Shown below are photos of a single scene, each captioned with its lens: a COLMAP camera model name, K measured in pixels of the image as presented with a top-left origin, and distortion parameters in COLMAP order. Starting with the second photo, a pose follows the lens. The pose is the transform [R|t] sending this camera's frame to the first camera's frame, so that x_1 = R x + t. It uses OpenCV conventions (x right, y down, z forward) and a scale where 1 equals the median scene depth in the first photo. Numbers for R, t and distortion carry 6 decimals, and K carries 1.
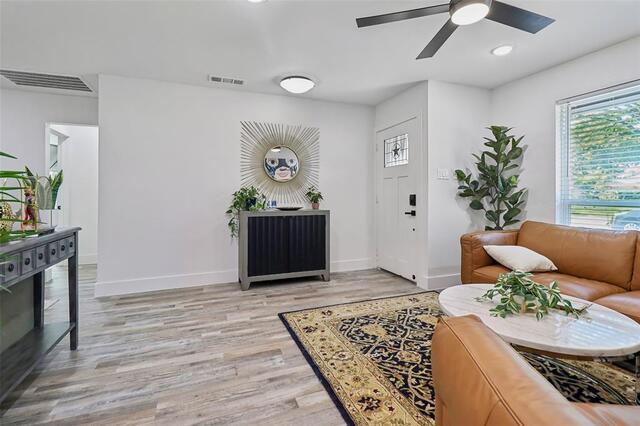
lens RADIAL K [[303.1, 0, 322.6], [0, 303.1, 193.3], [0, 0, 1]] dist [-0.001314, -0.000532]
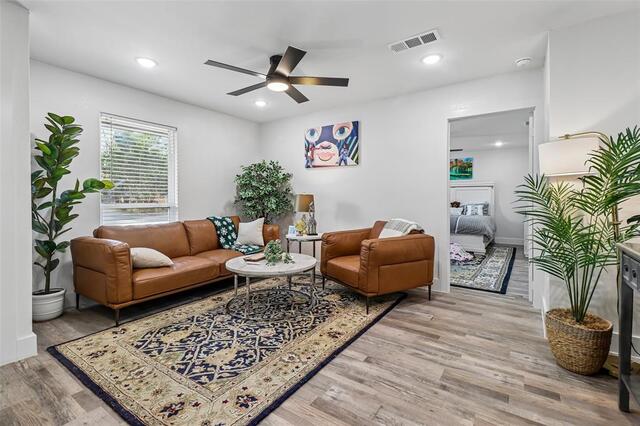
lens RADIAL K [[303.1, 0, 313.0], [0, 303.1, 202.9], [0, 0, 1]] dist [-0.001314, -0.000532]
pose [[-0.555402, -0.013004, 0.831480, -0.750993], [0.001200, 0.999864, 0.016439, 0.002204], [-0.831581, 0.010128, -0.555311, 1.387602]]
